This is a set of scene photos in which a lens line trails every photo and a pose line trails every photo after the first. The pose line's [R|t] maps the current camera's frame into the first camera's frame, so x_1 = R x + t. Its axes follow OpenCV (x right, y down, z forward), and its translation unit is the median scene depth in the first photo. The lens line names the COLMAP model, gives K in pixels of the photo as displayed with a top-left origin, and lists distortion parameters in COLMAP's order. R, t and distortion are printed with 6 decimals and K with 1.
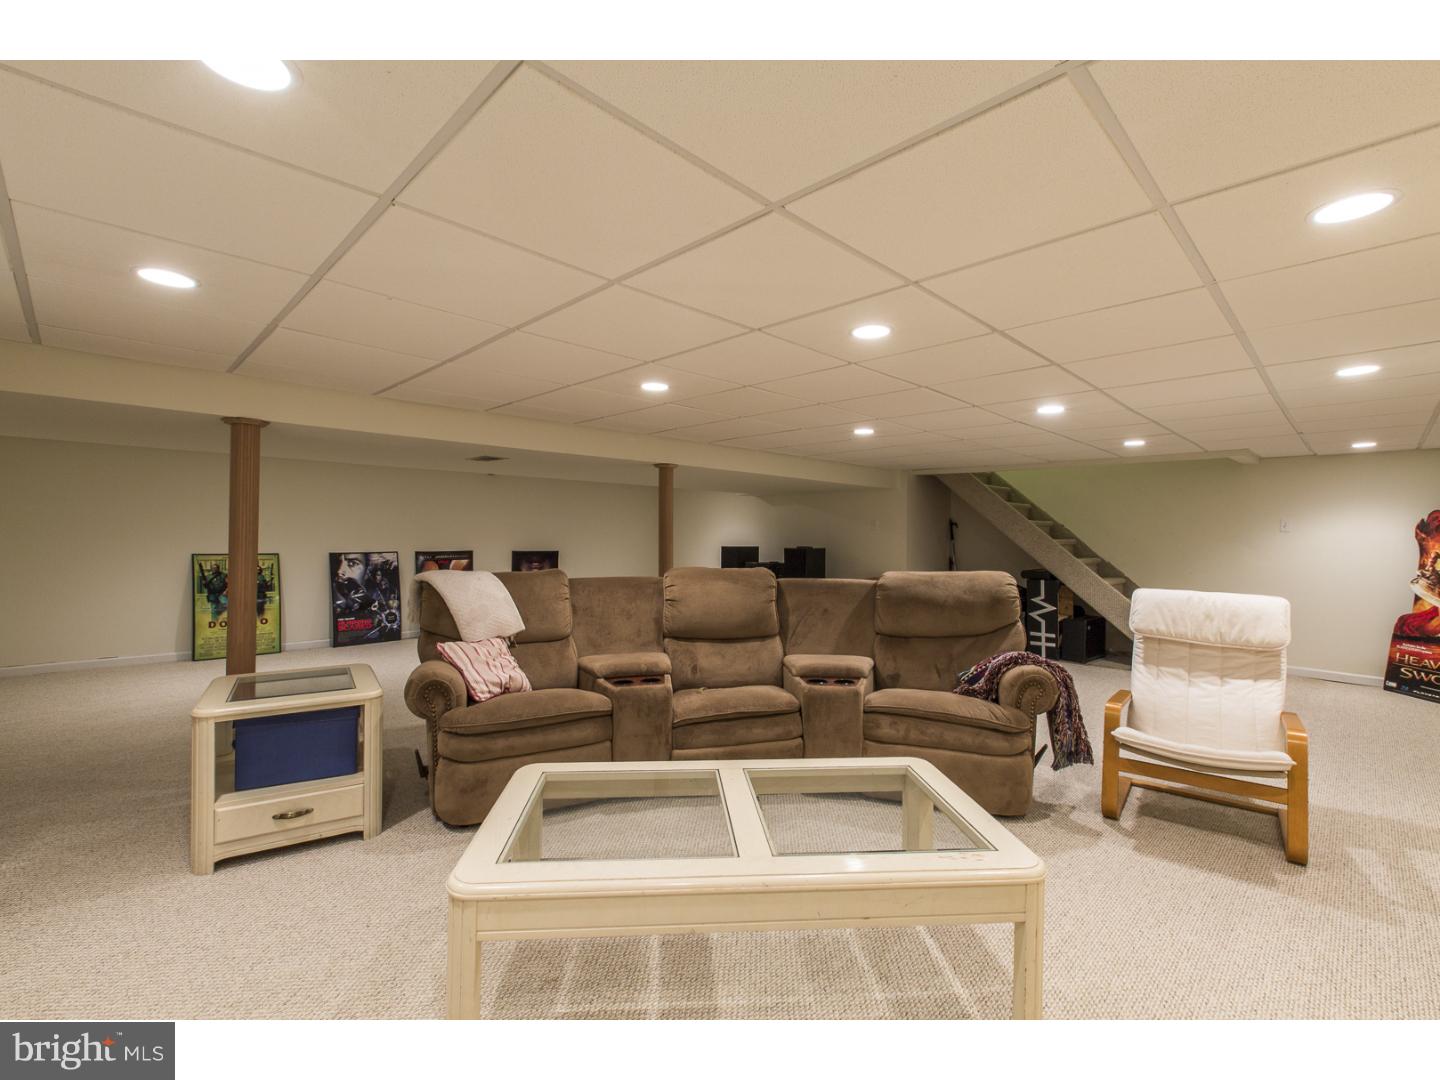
lens RADIAL K [[641.4, 0, 725.3], [0, 641.4, 536.1], [0, 0, 1]] dist [0.001397, -0.001389]
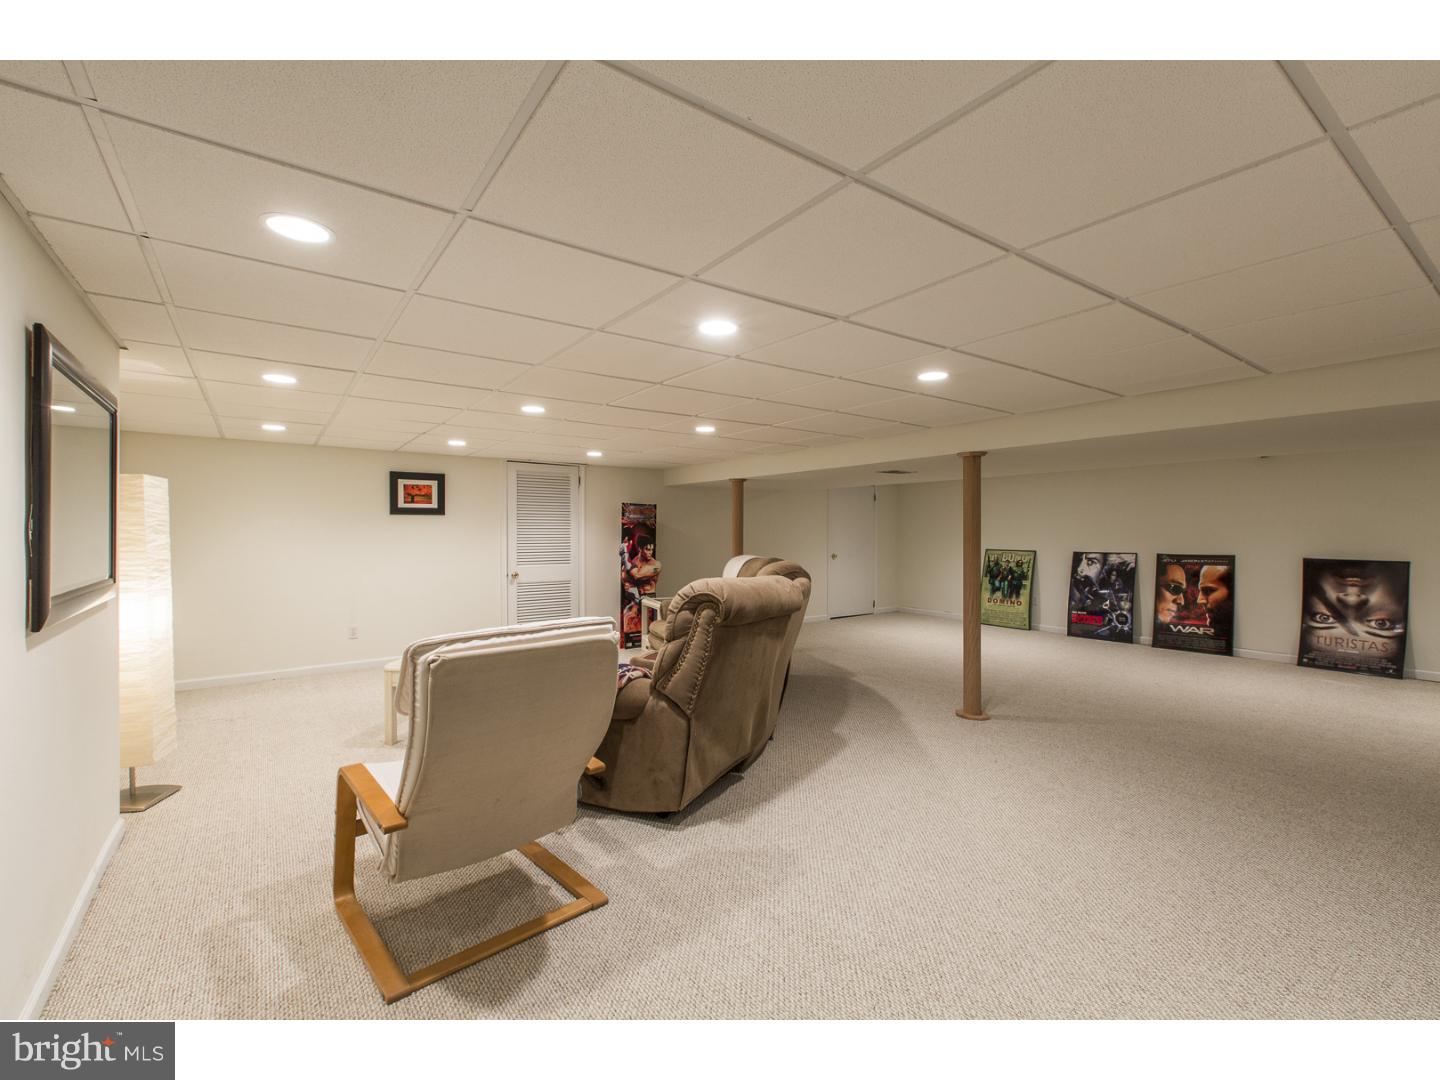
lens RADIAL K [[641.4, 0, 725.2], [0, 641.4, 541.1], [0, 0, 1]] dist [0.001397, -0.001389]
pose [[-0.163130, 0.008171, -0.986571, 0.574520], [-0.004101, 0.999951, 0.008960, 0.000013], [0.986596, 0.005507, -0.163088, 0.566835]]
